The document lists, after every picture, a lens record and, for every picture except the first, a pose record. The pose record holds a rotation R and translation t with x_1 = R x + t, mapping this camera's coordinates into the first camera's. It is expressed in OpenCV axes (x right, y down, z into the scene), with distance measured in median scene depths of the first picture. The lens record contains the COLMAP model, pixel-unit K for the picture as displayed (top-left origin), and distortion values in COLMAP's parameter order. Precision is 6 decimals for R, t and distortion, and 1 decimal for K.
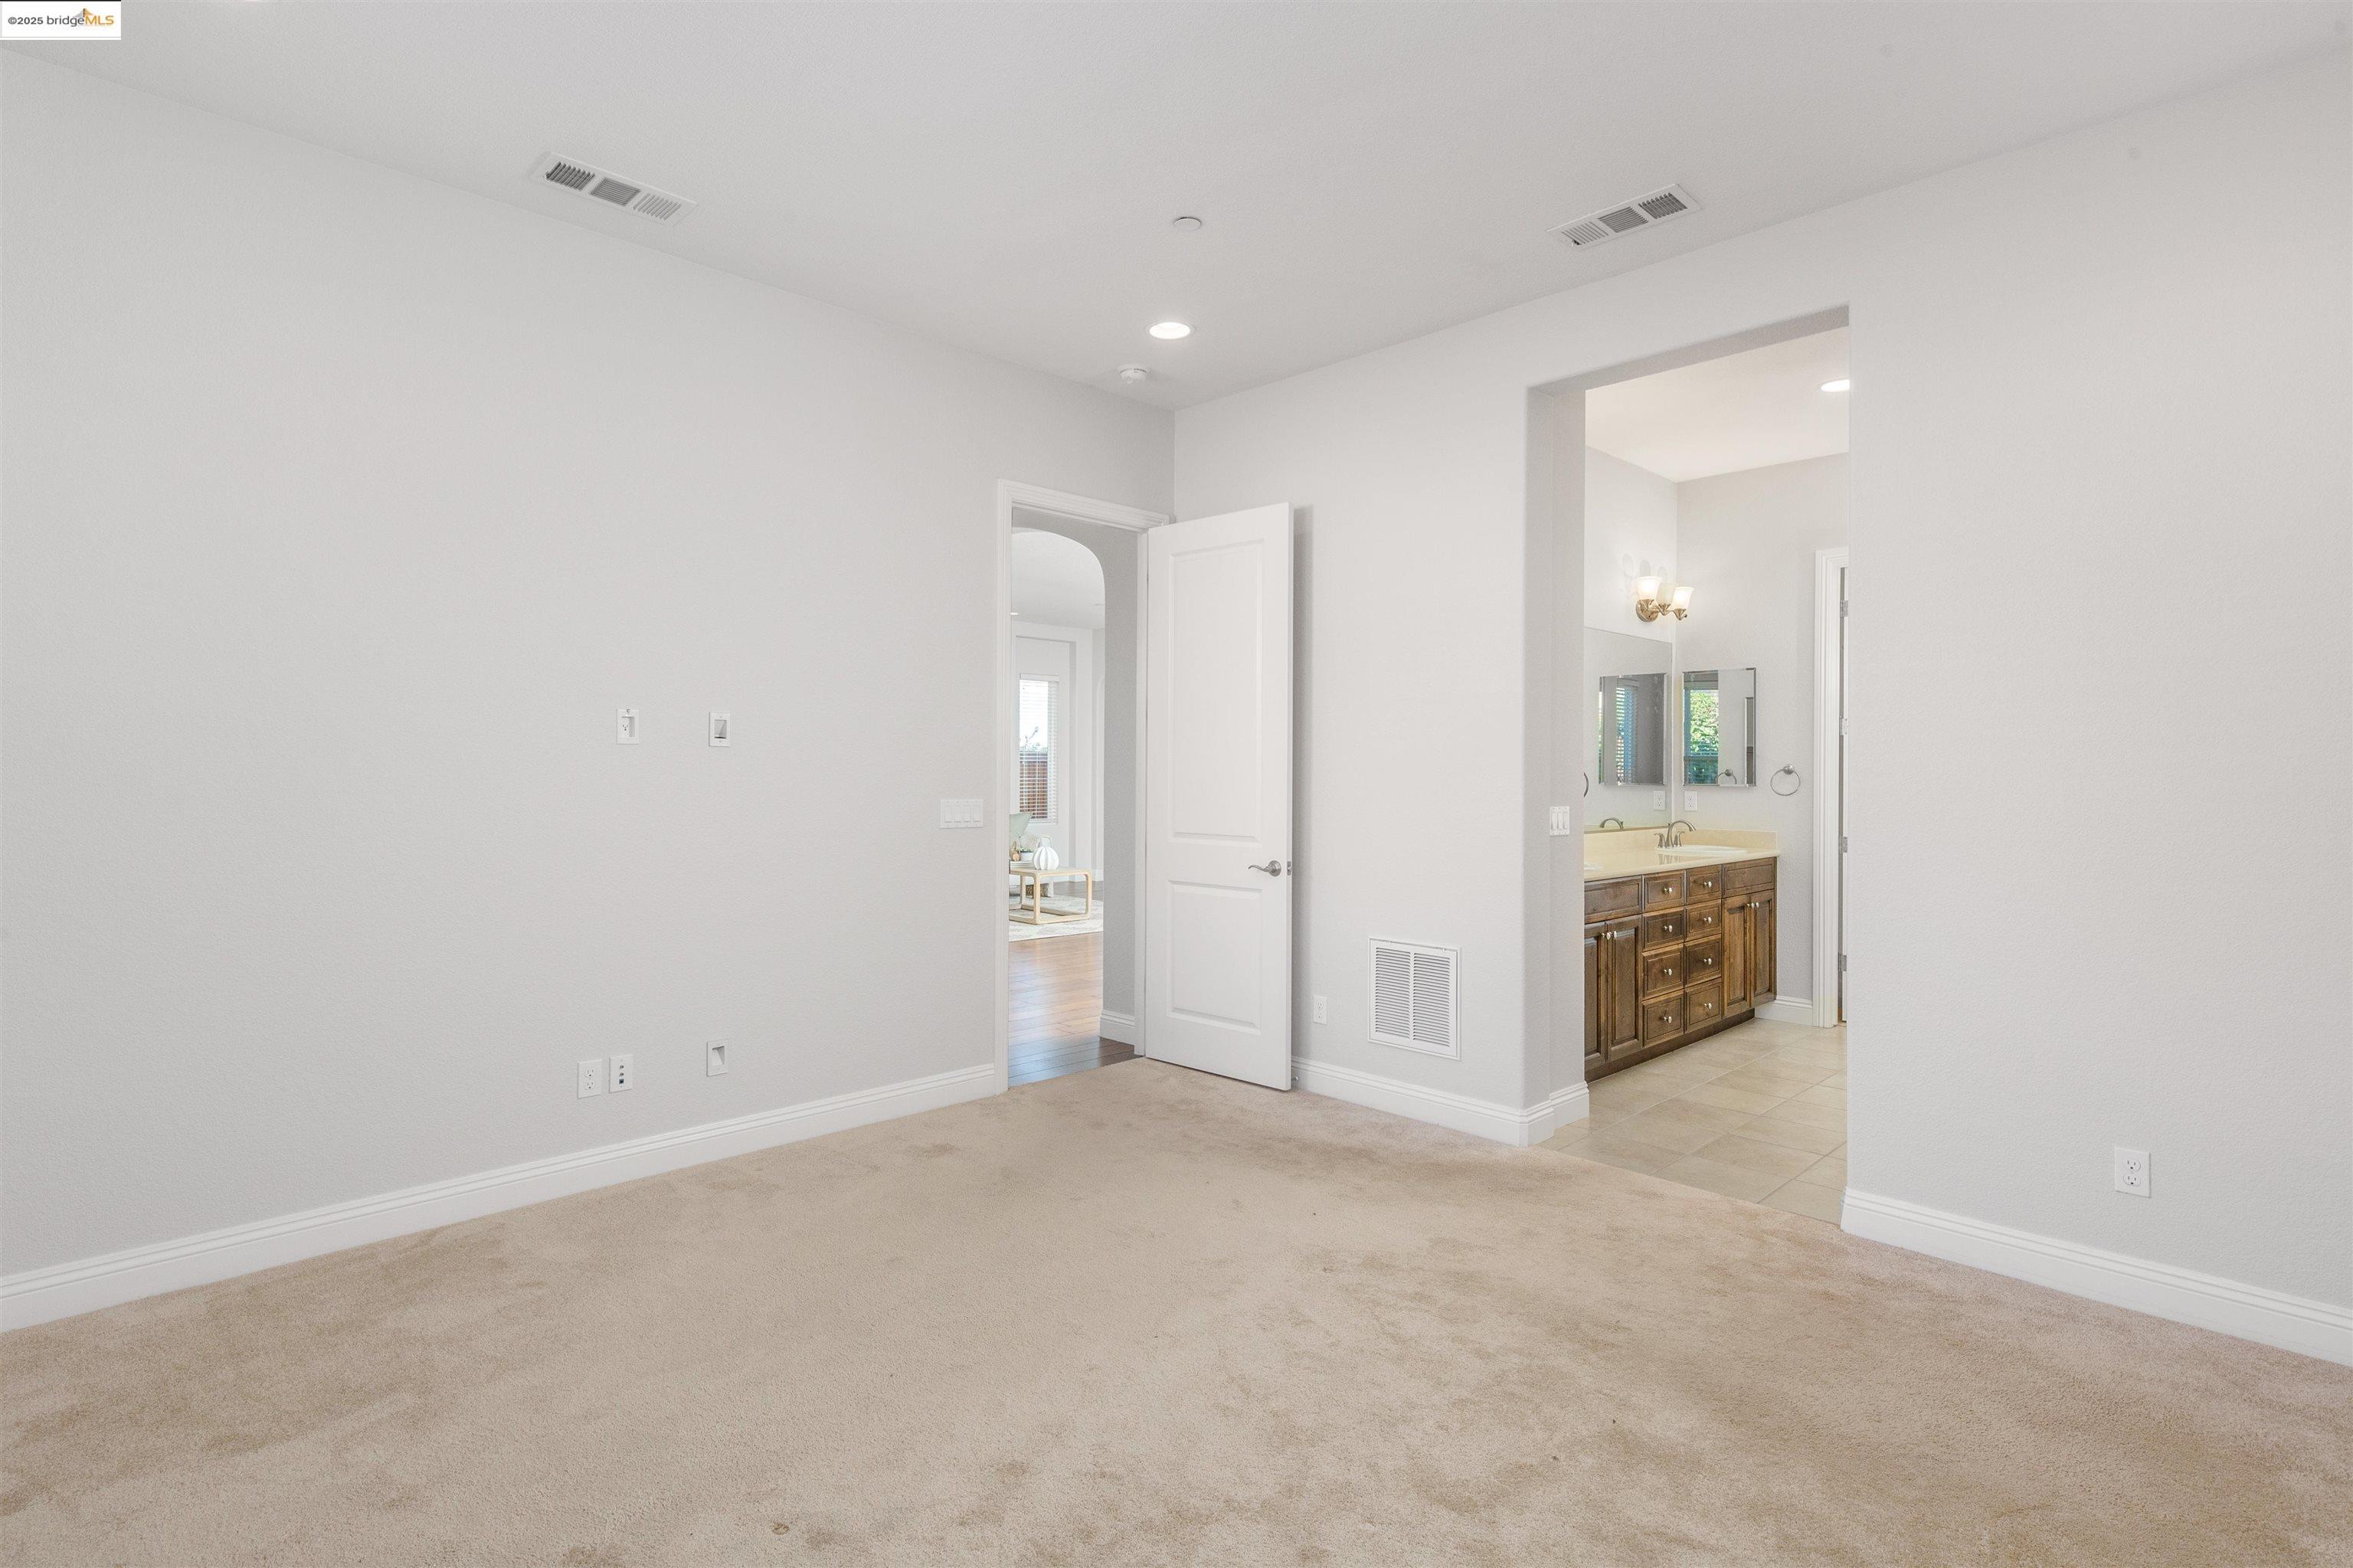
lens RADIAL K [[1154.7, 0, 1177.8], [0, 1154.7, 772.9], [0, 0, 1]] dist [0.005666, 0.000533]
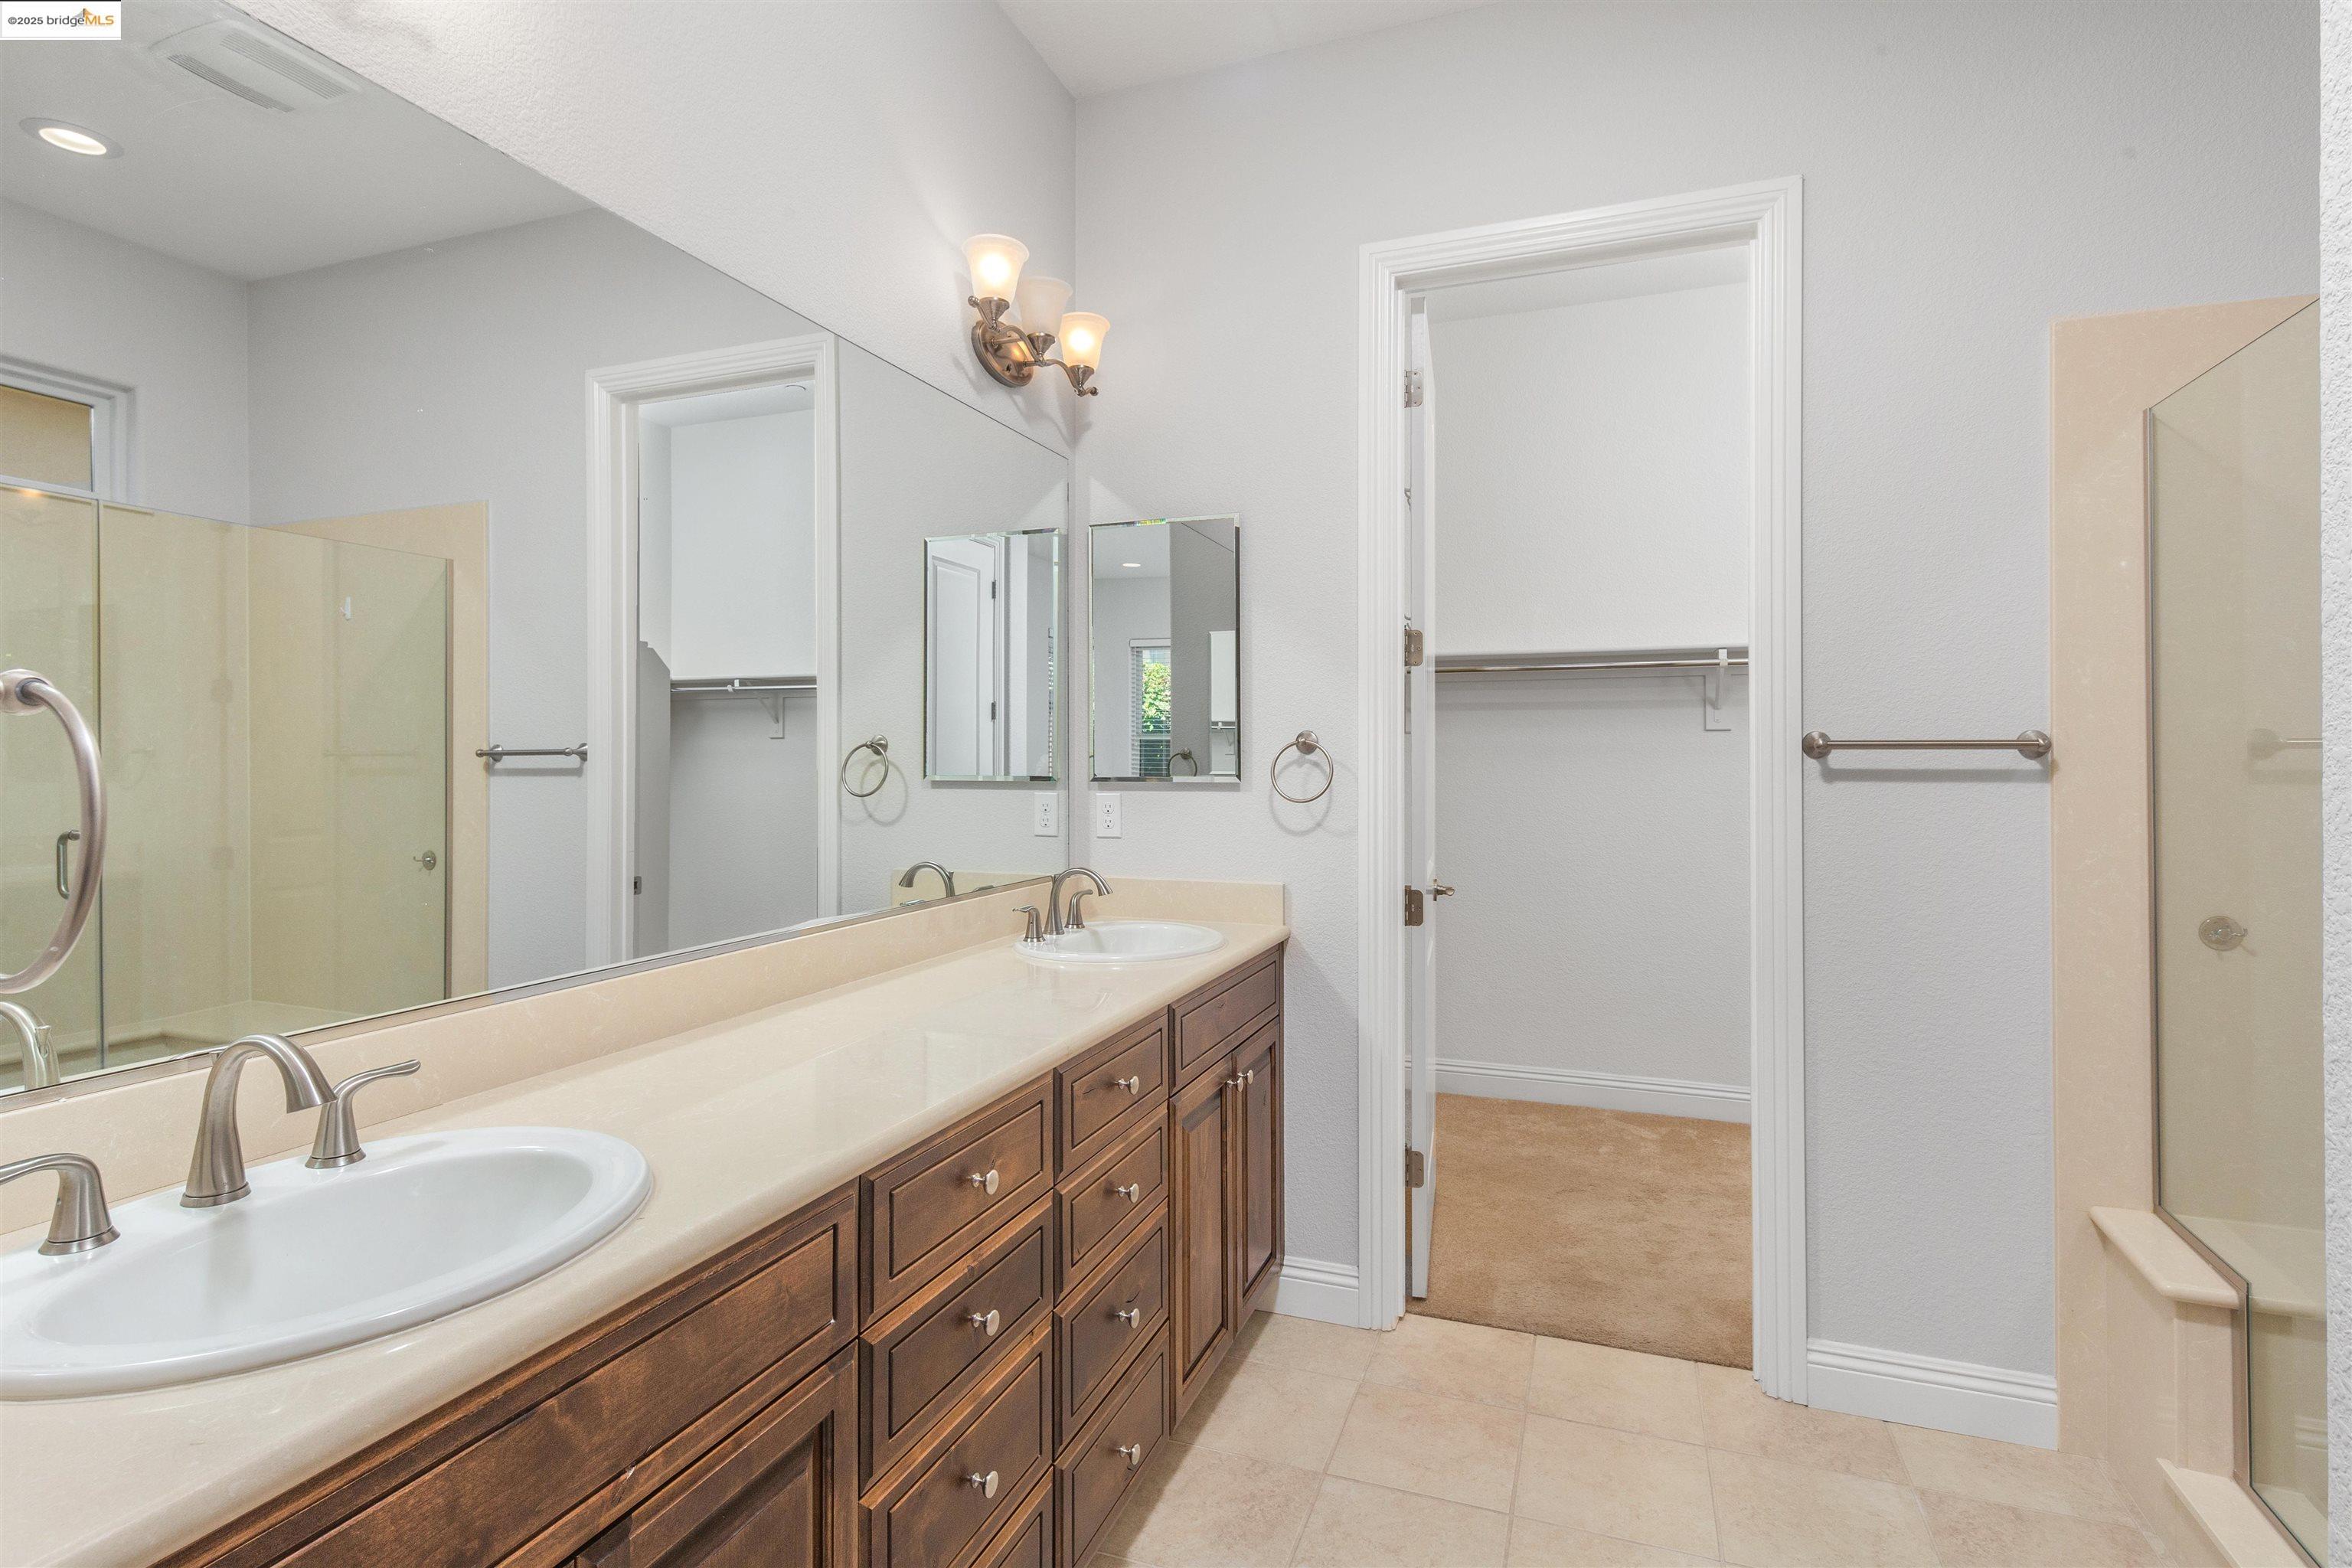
lens RADIAL K [[1154.2, 0, 1176.1], [0, 1154.2, 768.6], [0, 0, 1]] dist [0.005666, 0.000533]
pose [[0.908257, -0.005455, 0.418377, 0.297435], [0.004534, 0.999985, 0.003195, 0.005155], [-0.418388, -0.001005, 0.908268, 0.618679]]
